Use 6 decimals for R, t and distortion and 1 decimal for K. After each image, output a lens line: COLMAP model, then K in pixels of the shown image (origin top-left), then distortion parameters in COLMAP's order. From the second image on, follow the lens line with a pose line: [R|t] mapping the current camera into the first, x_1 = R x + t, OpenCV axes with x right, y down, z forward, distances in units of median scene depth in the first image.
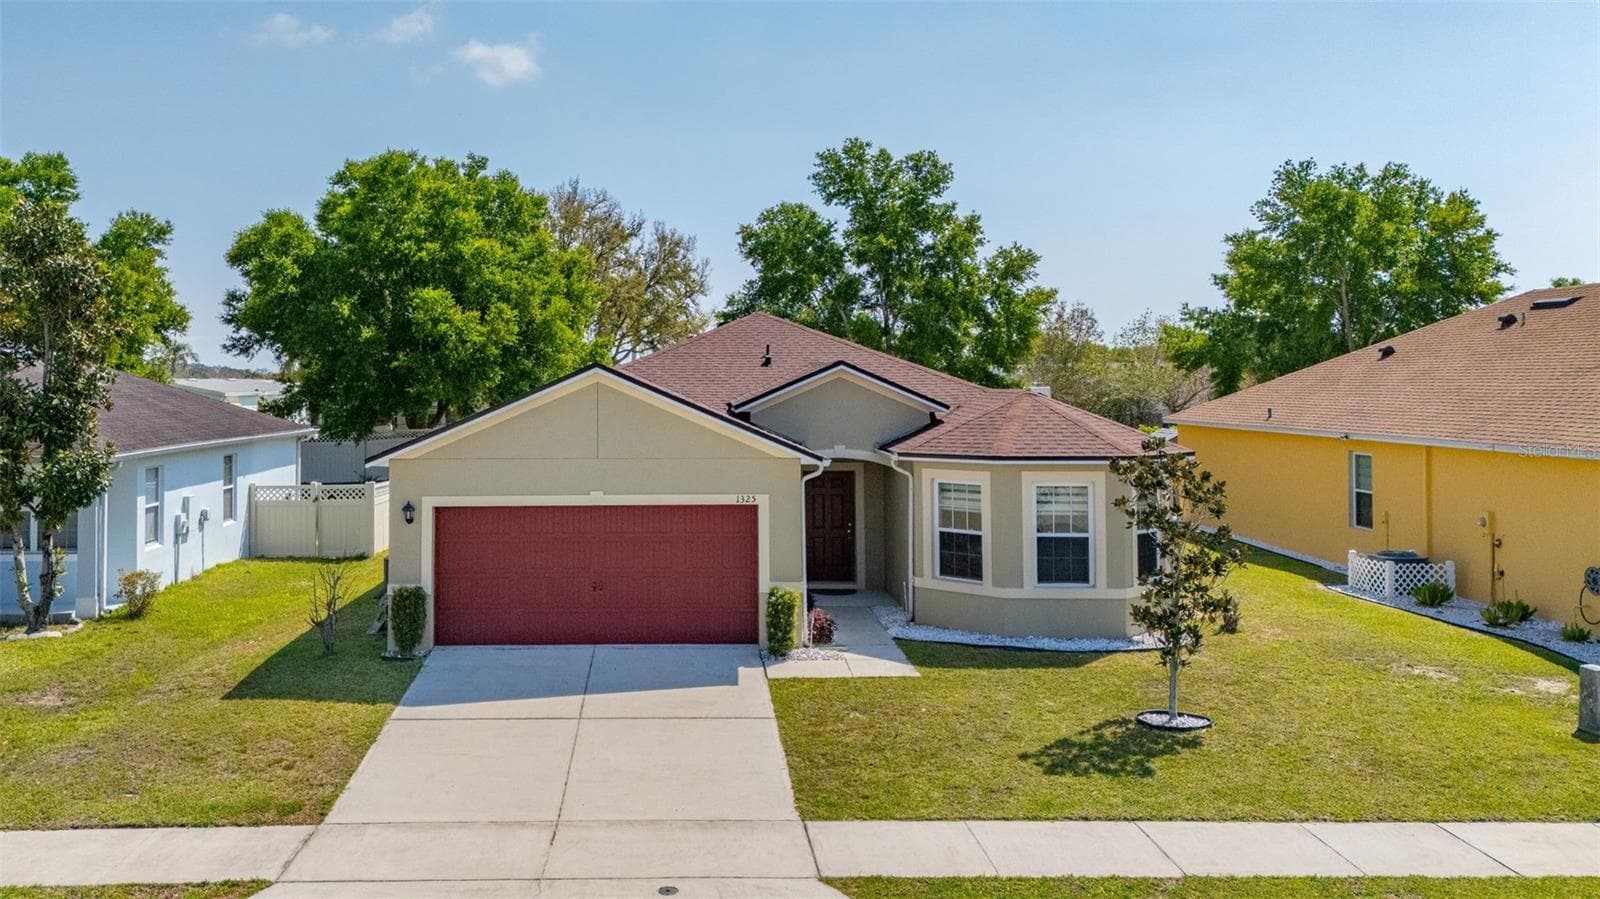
lens RADIAL K [[1326.3, 0, 670.2], [0, 1326.3, 354.8], [0, 0, 1]] dist [0.065886, -0.057987]
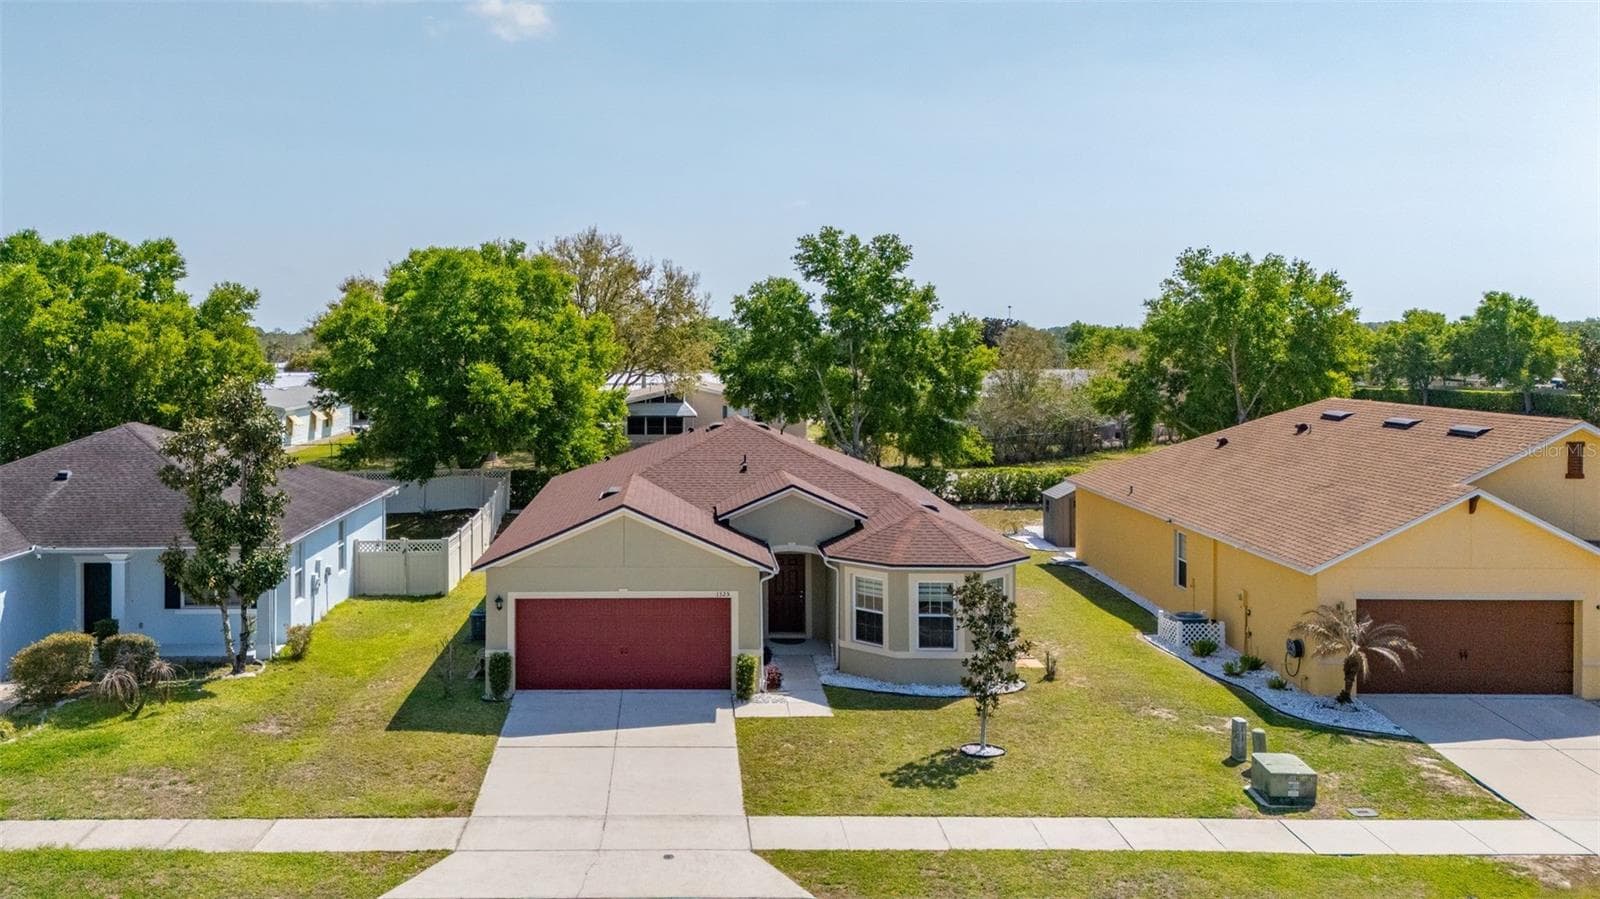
lens RADIAL K [[1317.2, 0, 670.0], [0, 1317.2, 353.4], [0, 0, 1]] dist [0.102226, -0.158889]
pose [[0.999976, 0.000950, -0.006912, 0.006247], [-0.000734, 0.999511, 0.031275, -0.181828], [0.006938, -0.031270, 0.999487, -0.422188]]
